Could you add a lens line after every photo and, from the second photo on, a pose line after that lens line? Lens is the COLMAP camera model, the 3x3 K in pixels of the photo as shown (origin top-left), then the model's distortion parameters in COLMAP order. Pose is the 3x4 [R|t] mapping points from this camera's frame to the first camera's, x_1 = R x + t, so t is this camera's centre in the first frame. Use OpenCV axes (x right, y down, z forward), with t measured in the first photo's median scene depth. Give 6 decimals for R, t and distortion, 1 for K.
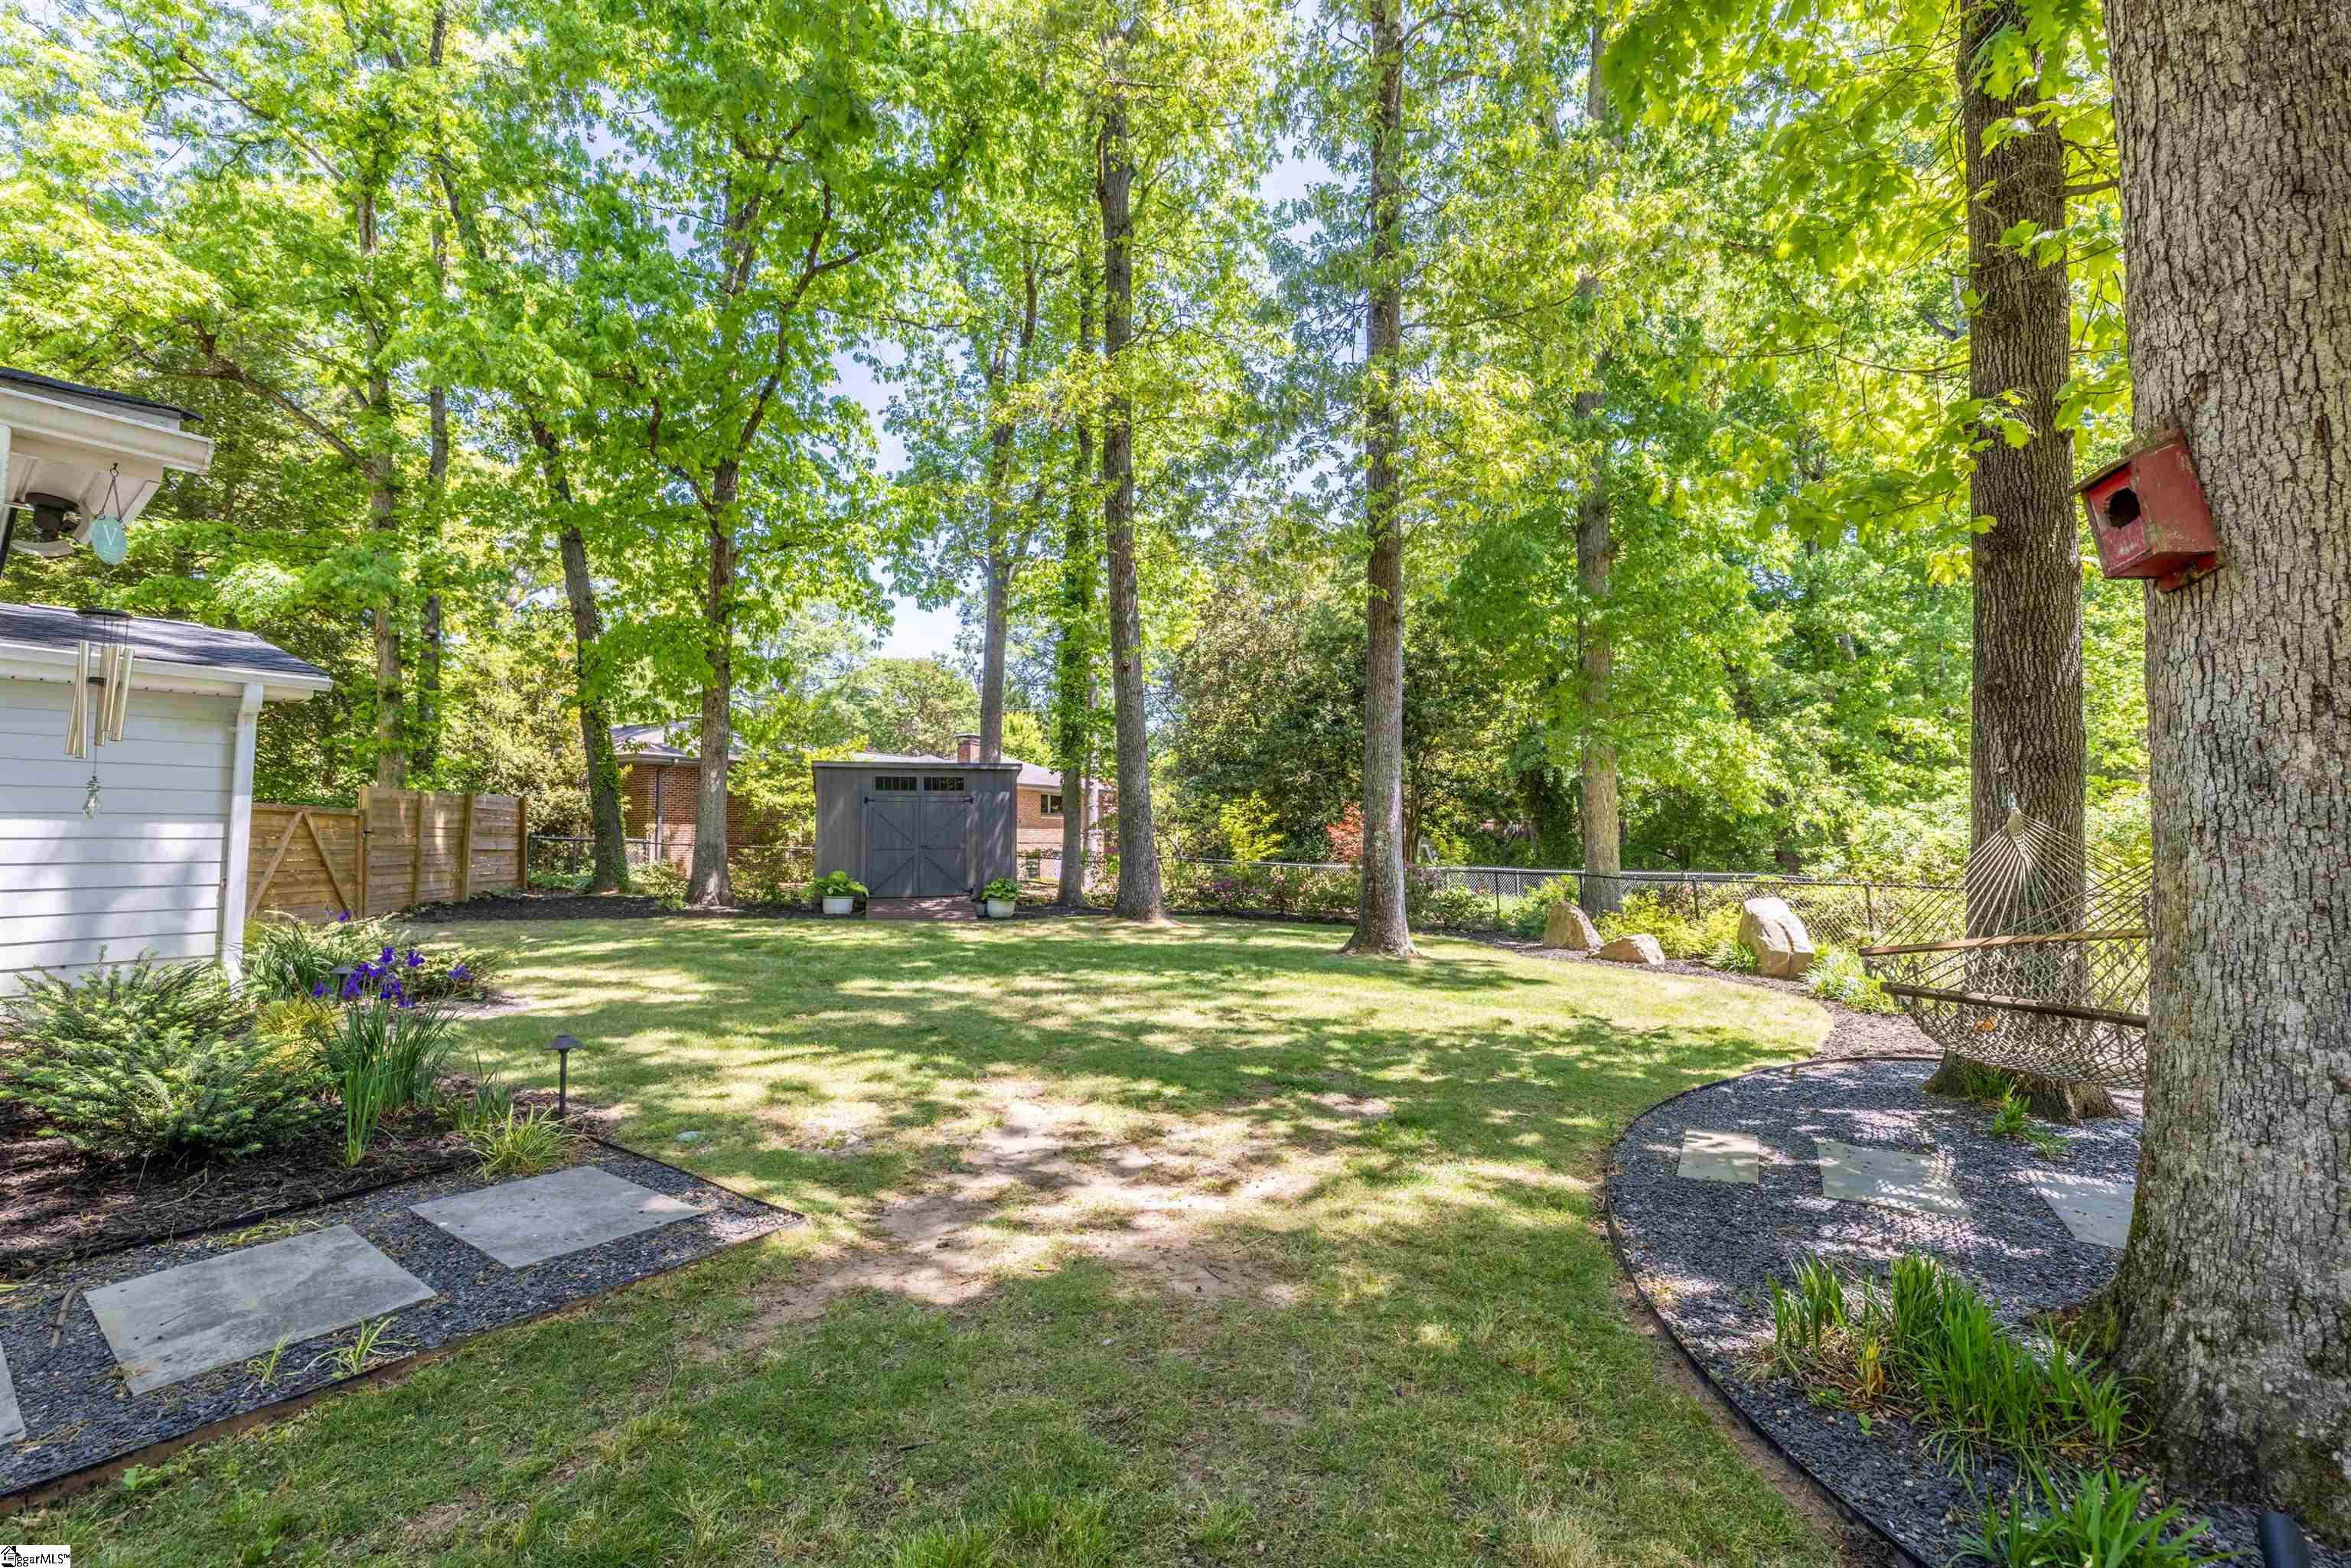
lens RADIAL K [[1023.7, 0, 1139.9], [0, 1023.7, 779.5], [0, 0, 1]] dist [-0.000449, 0.000151]
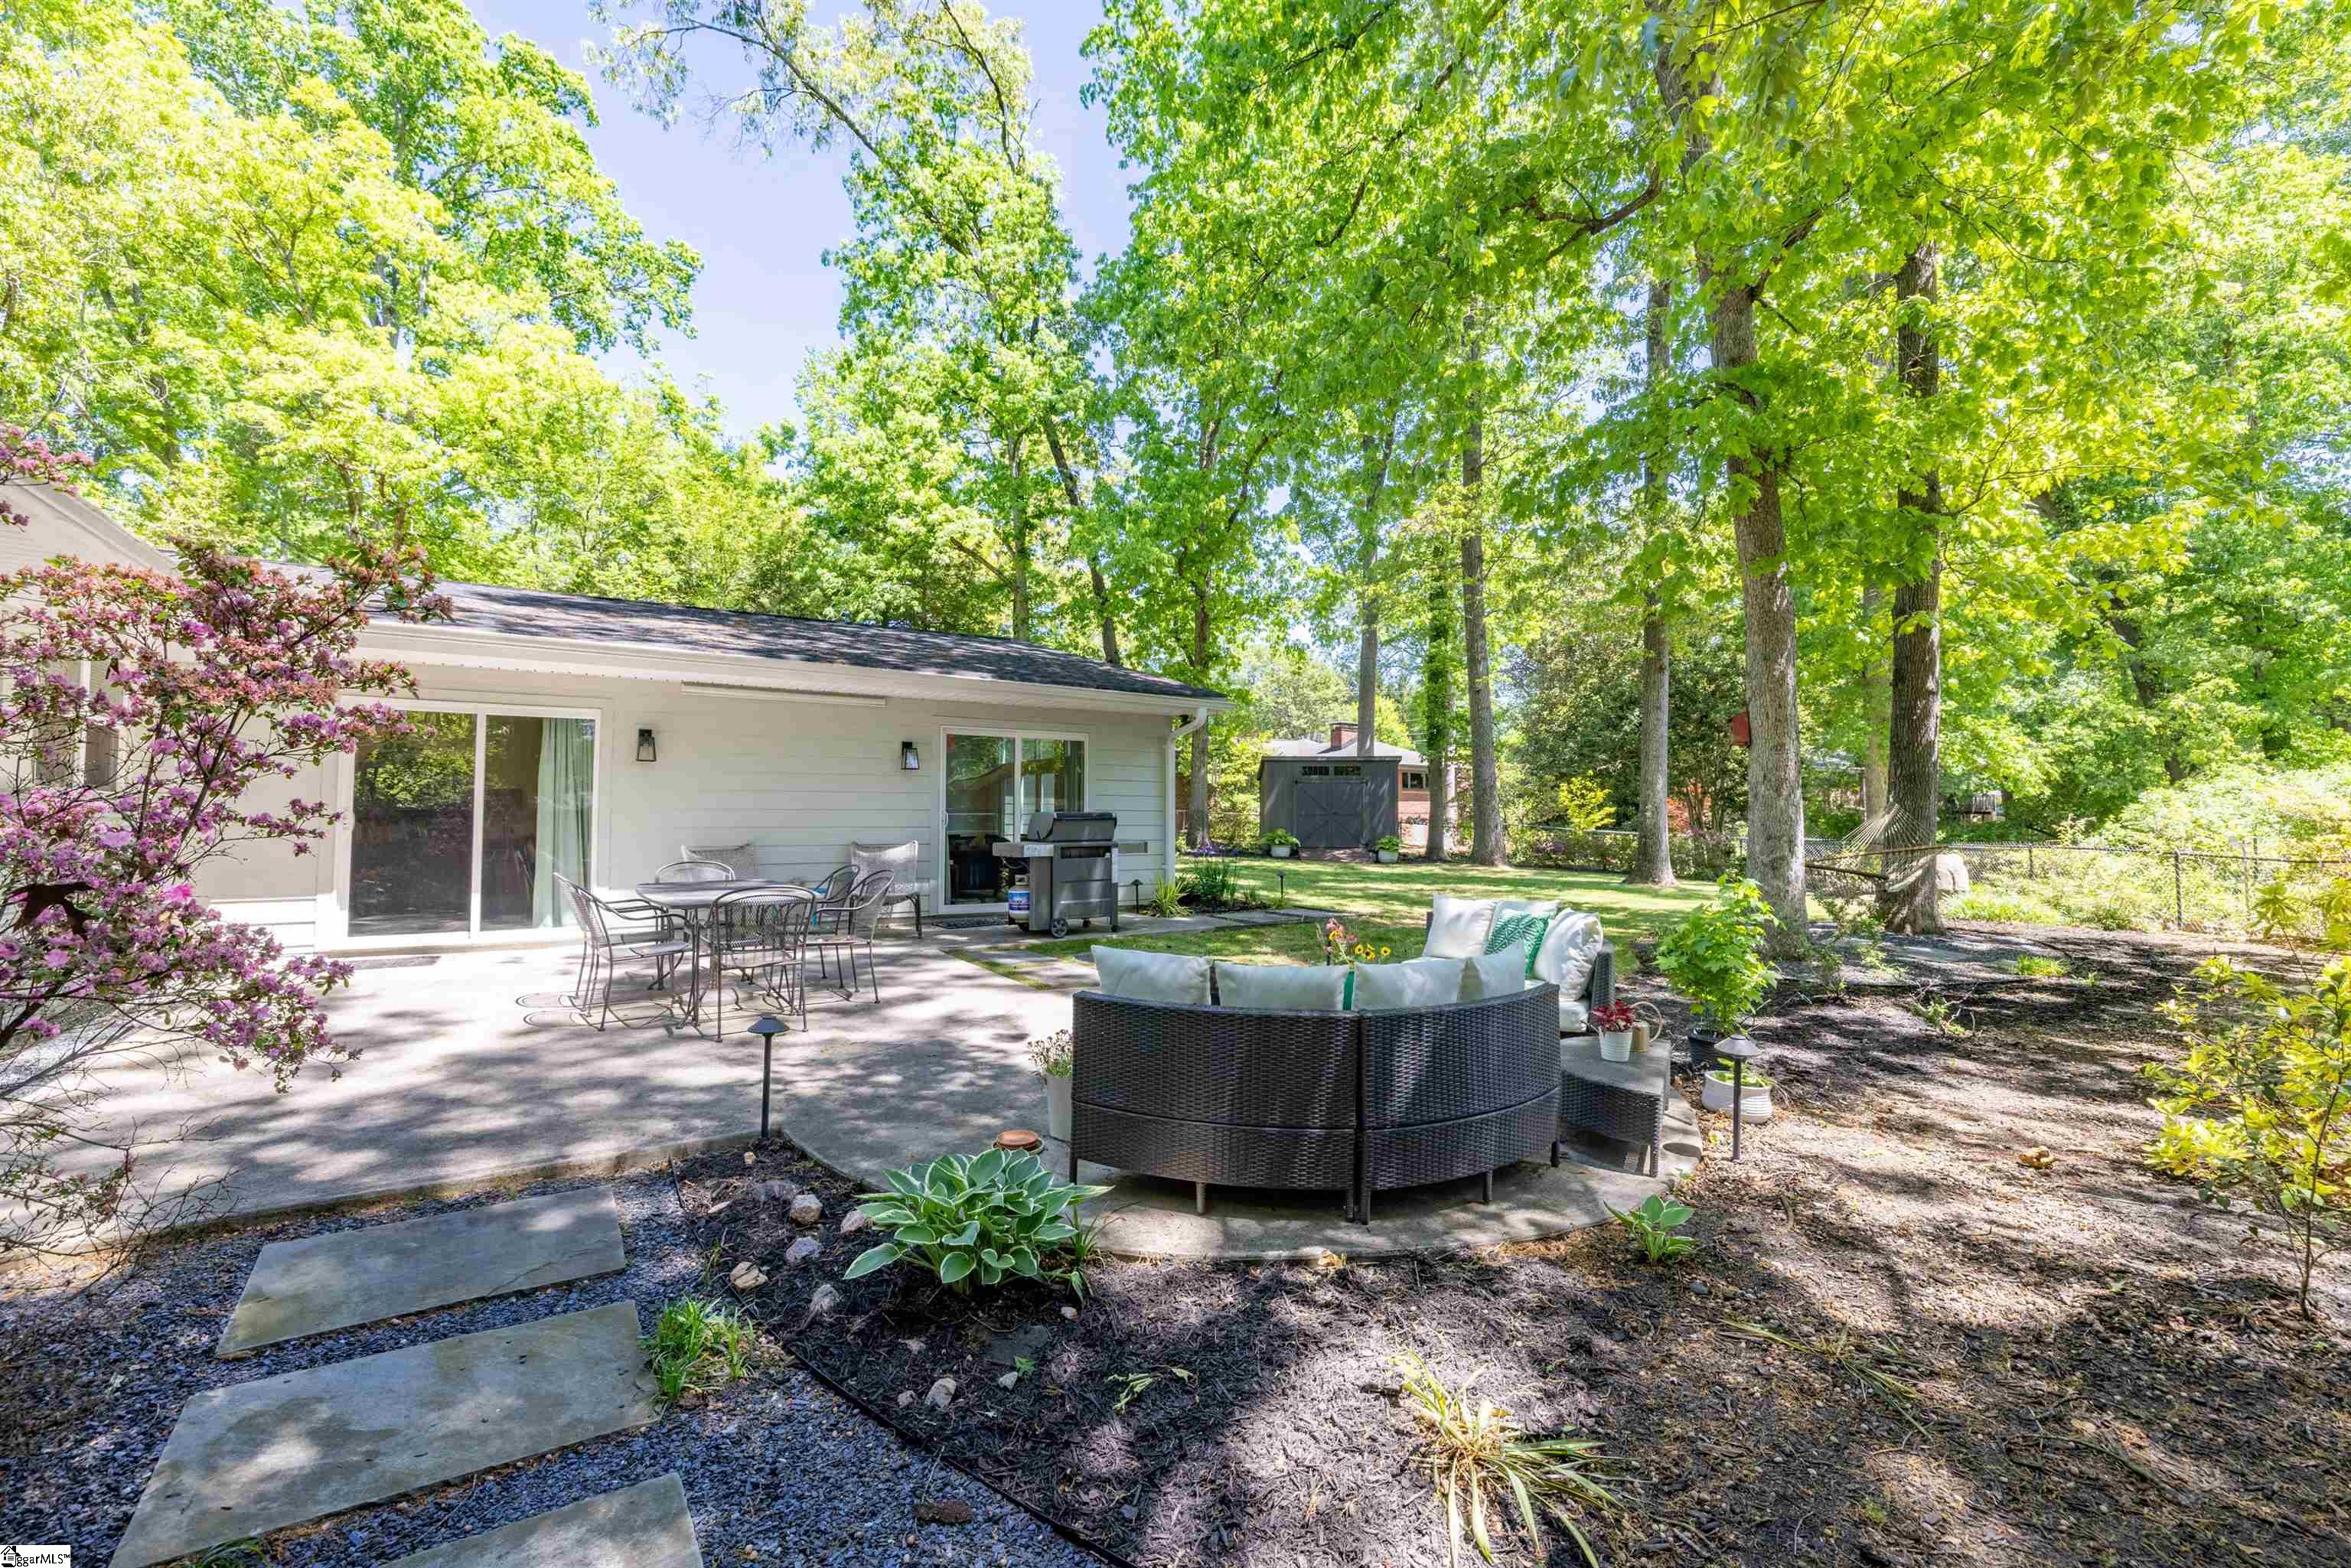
lens RADIAL K [[1023.7, 0, 1139.9], [0, 1023.7, 779.5], [0, 0, 1]] dist [-0.000449, 0.000151]
pose [[0.945883, 0.000864, -0.324507, 0.002925], [0.009084, 0.999534, 0.029140, -0.024672], [0.324381, -0.030511, 0.945434, -0.408523]]
